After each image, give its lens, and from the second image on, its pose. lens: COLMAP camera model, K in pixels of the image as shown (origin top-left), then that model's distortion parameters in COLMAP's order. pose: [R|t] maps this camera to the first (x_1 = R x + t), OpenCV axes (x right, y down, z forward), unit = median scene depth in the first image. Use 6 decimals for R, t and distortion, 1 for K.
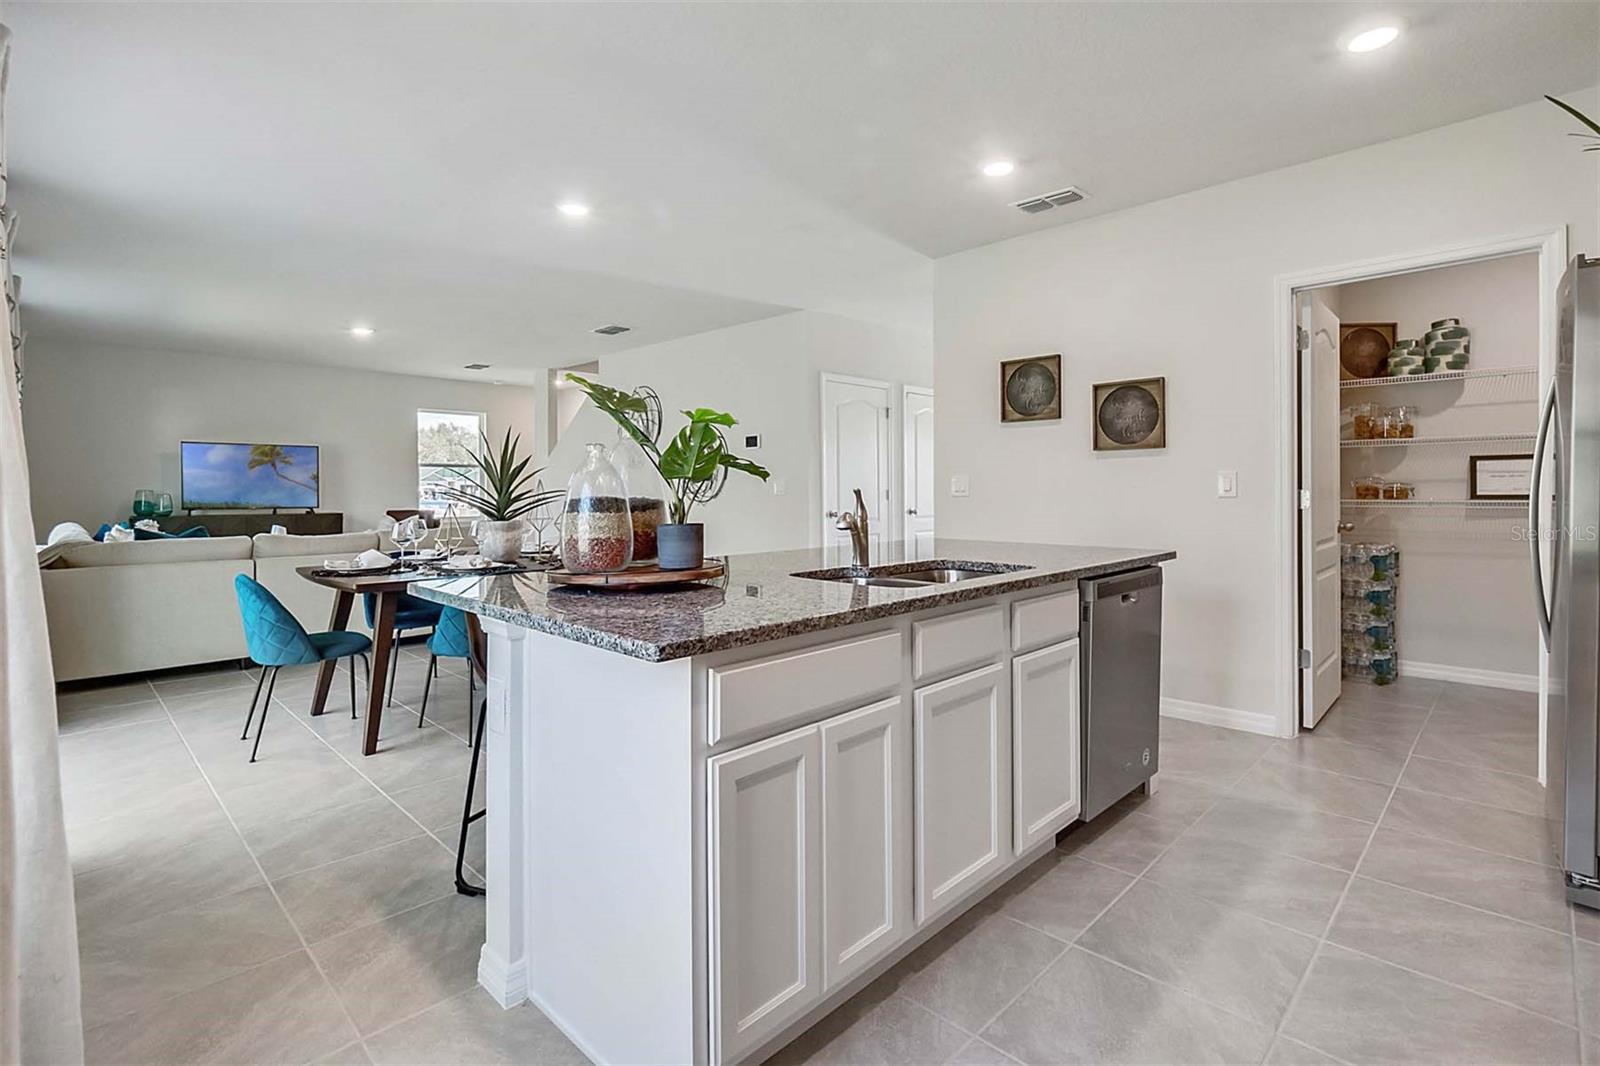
lens RADIAL K [[762.8, 0, 799.1], [0, 762.8, 502.4], [0, 0, 1]] dist [0.023604, -0.011597]
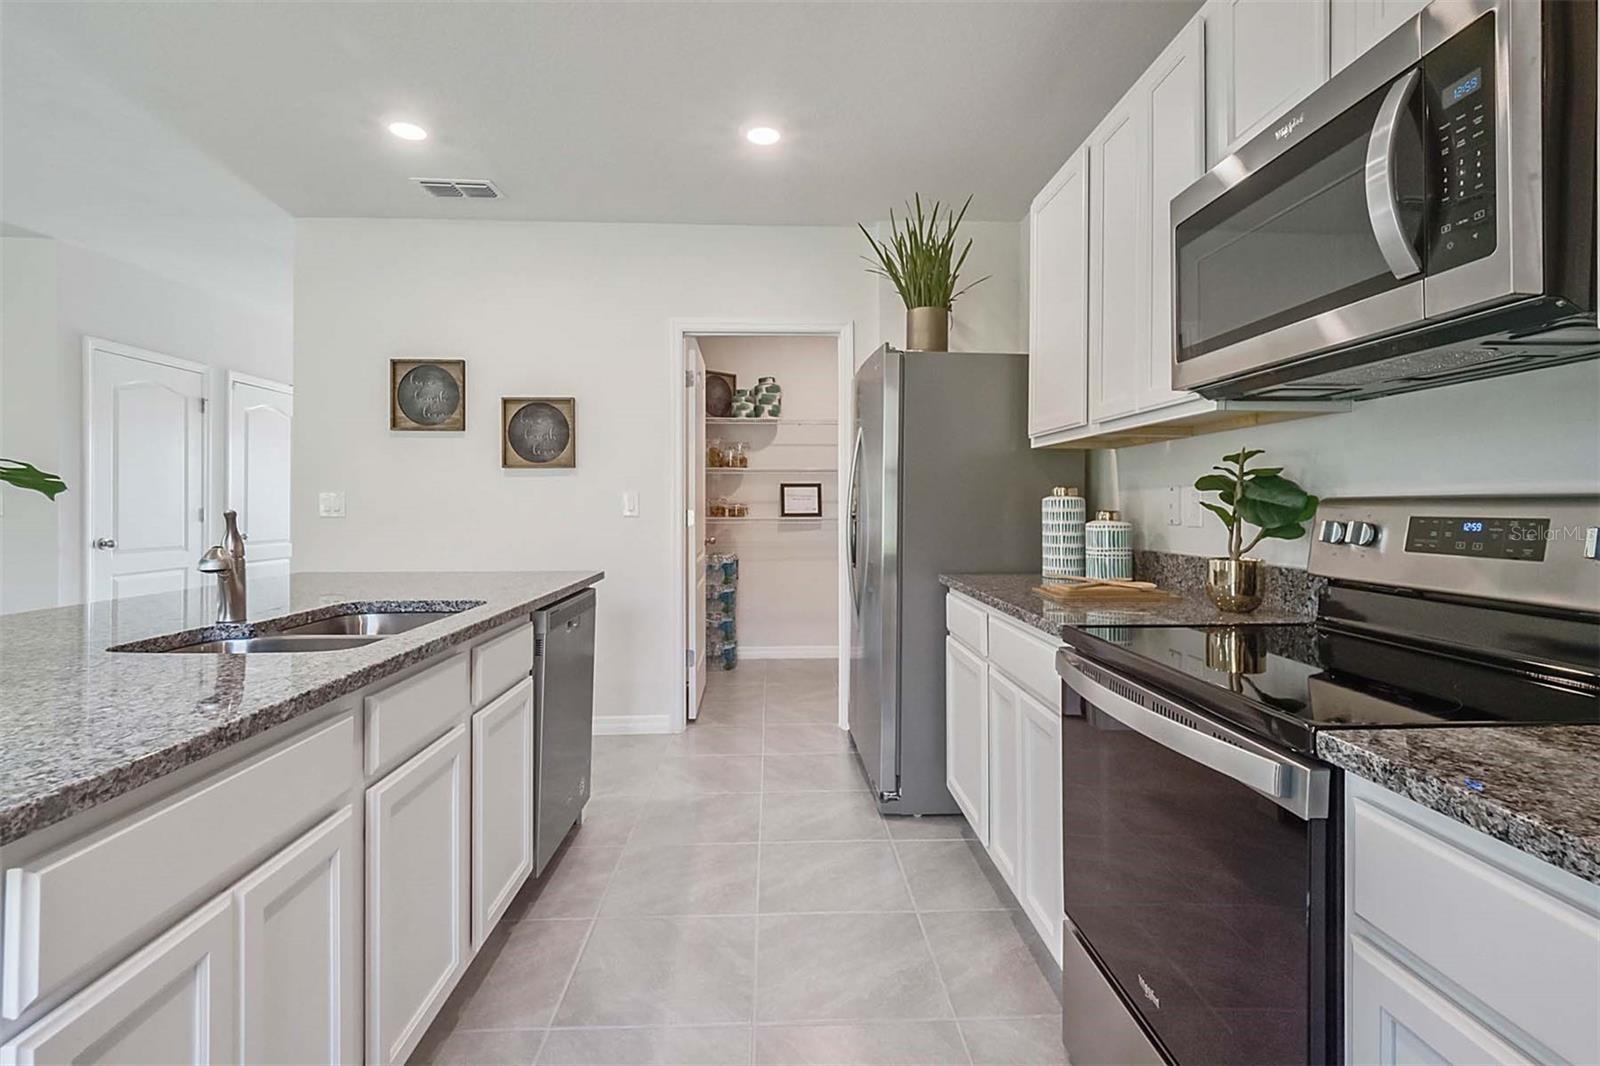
lens RADIAL K [[762.8, 0, 799.1], [0, 762.8, 502.4], [0, 0, 1]] dist [0.023604, -0.011597]
pose [[0.685619, 0.006510, 0.727931, -0.055118], [0.008728, 0.999815, -0.017162, -0.006586], [-0.727908, 0.018120, 0.685435, 0.103760]]
